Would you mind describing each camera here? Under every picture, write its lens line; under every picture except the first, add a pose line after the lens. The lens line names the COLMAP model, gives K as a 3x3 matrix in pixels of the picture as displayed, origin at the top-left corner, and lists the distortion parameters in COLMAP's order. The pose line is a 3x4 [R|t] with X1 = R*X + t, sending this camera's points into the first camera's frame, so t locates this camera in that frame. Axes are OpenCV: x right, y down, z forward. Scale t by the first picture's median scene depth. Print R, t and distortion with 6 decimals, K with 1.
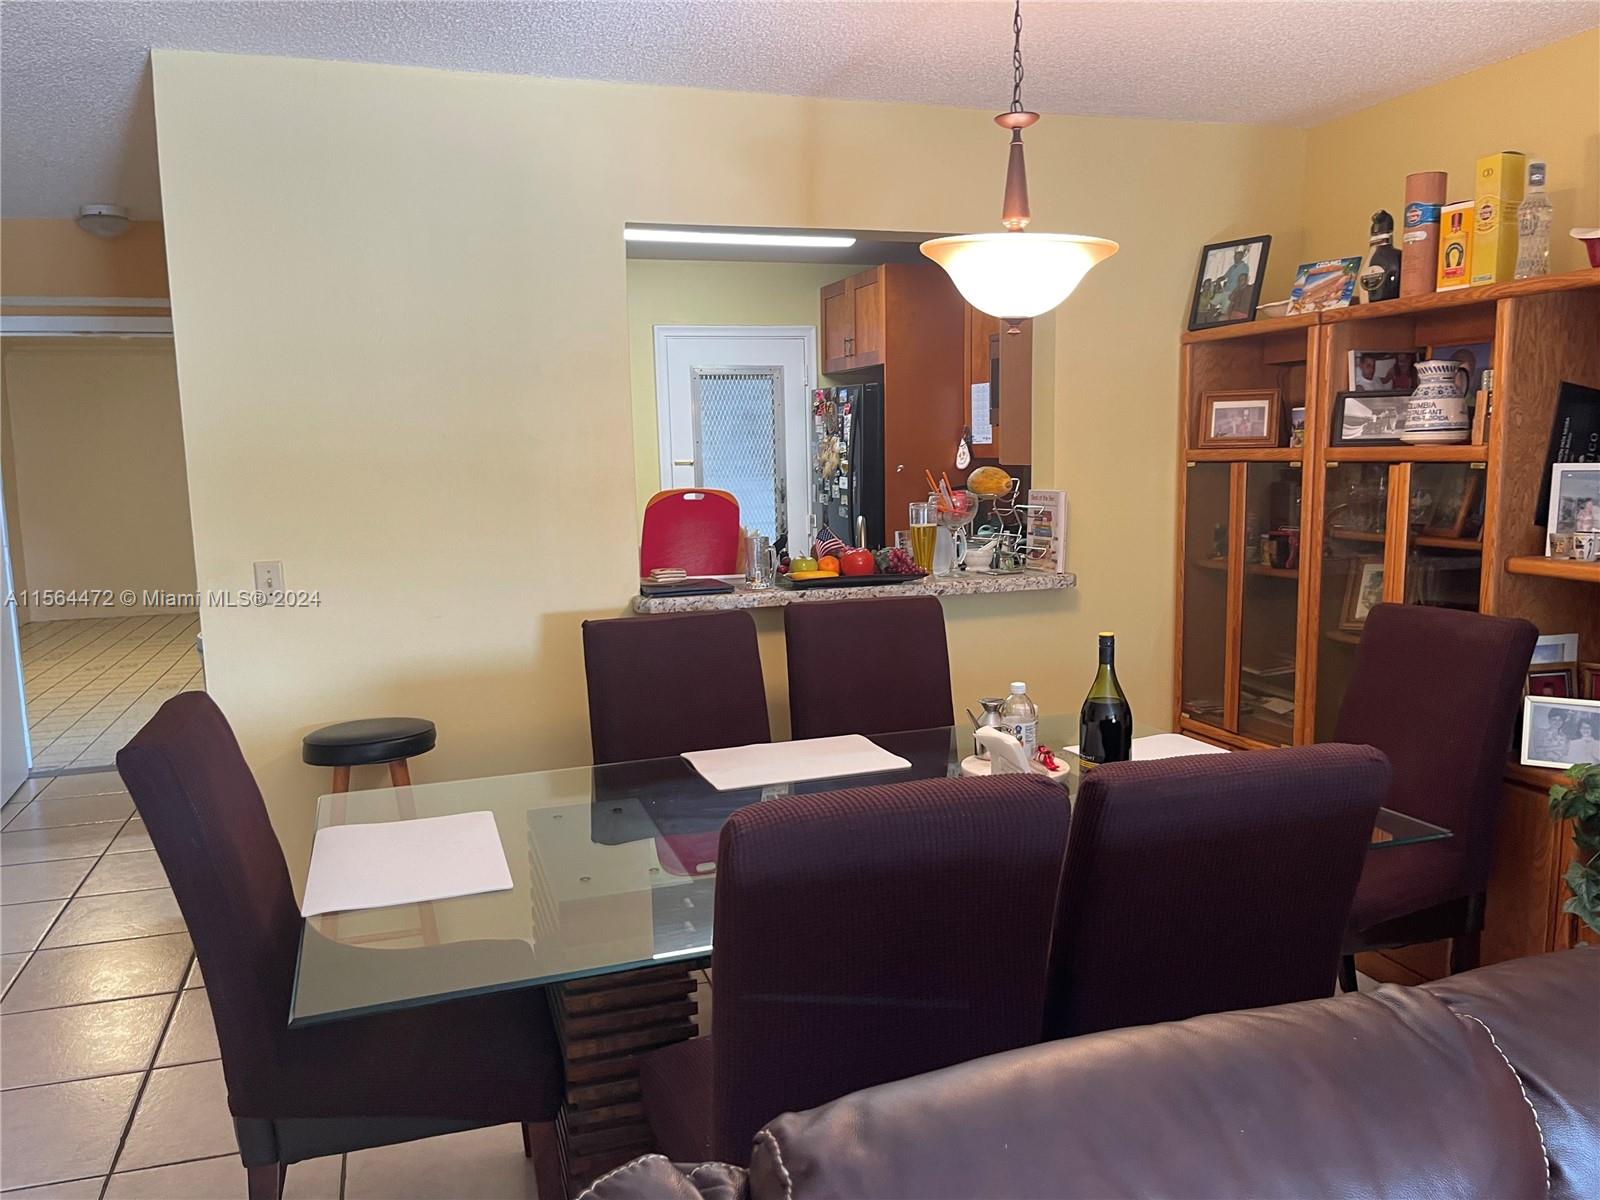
lens RADIAL K [[1208.4, 0, 797.8], [0, 1208.4, 605.6], [0, 0, 1]] dist [0.067087, -0.086686]
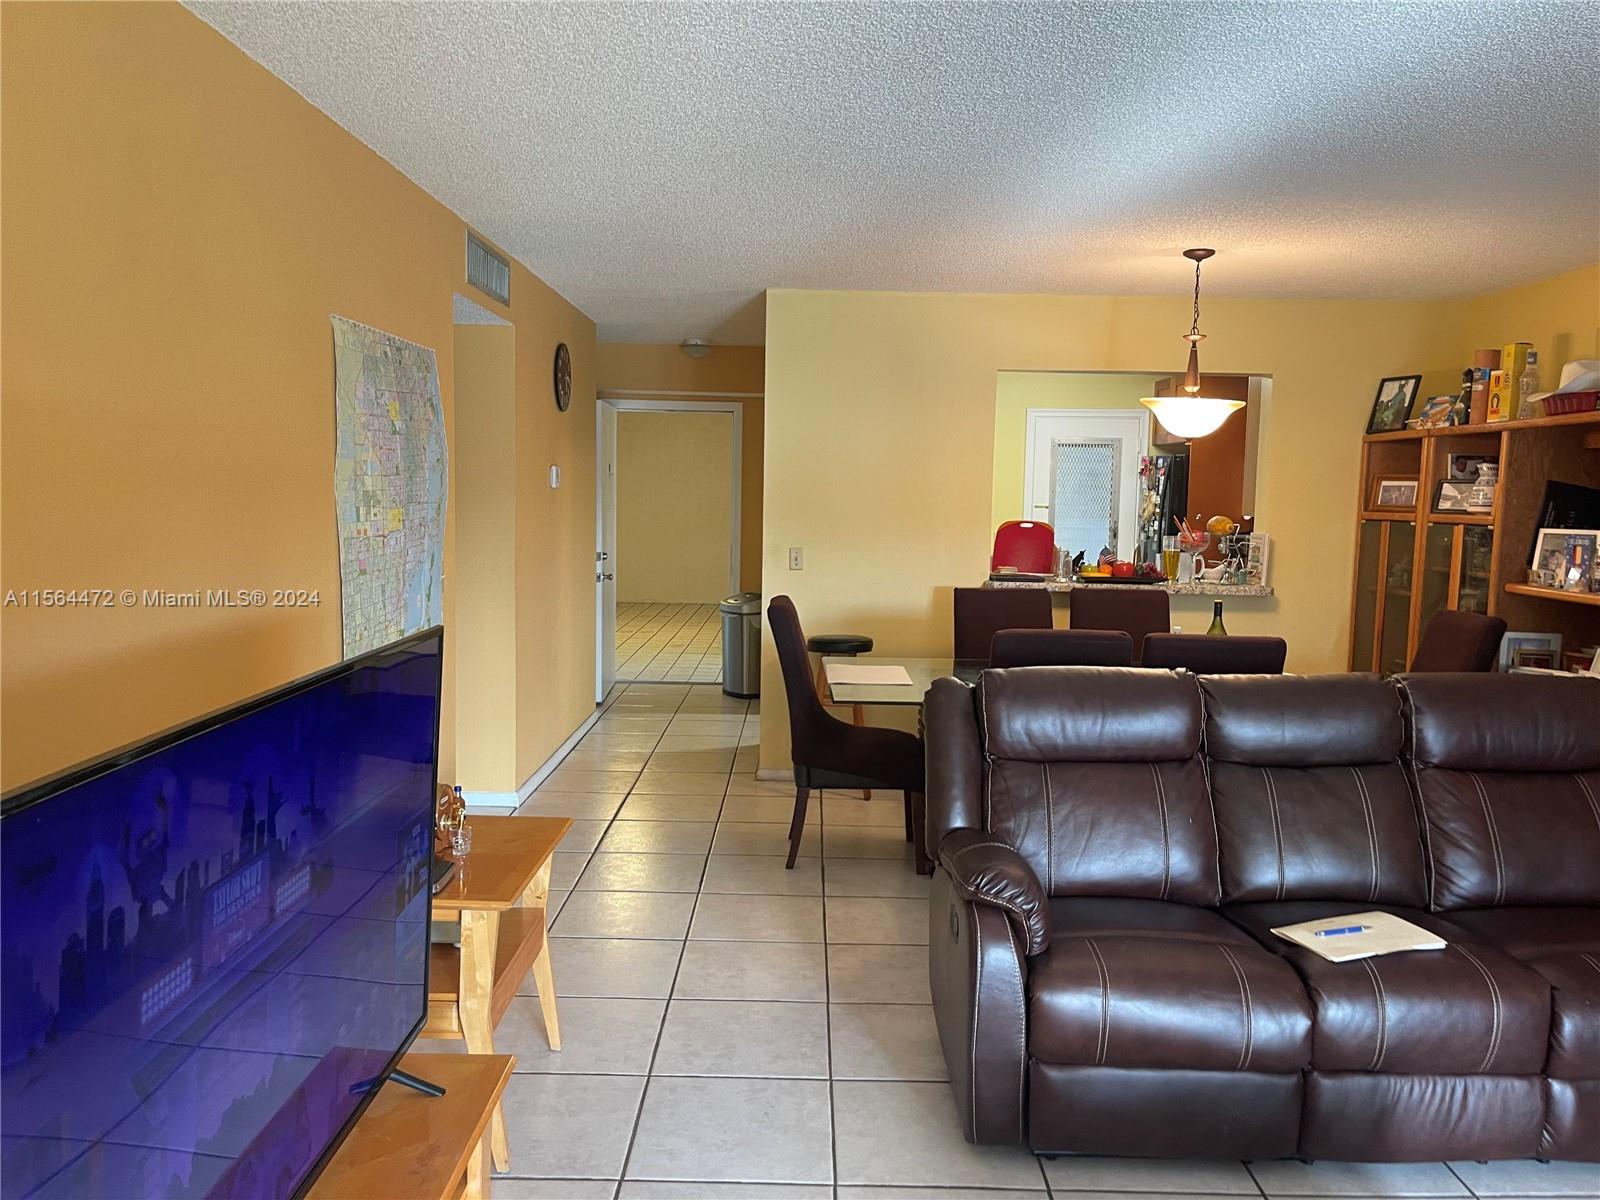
lens RADIAL K [[1208.4, 0, 807.7], [0, 1208.4, 596.8], [0, 0, 1]] dist [0.067087, -0.086686]
pose [[0.949501, 0.068204, -0.306262, 0.160267], [-0.080850, 0.996311, -0.028783, 0.089756], [0.303169, 0.052091, 0.951512, -0.754390]]
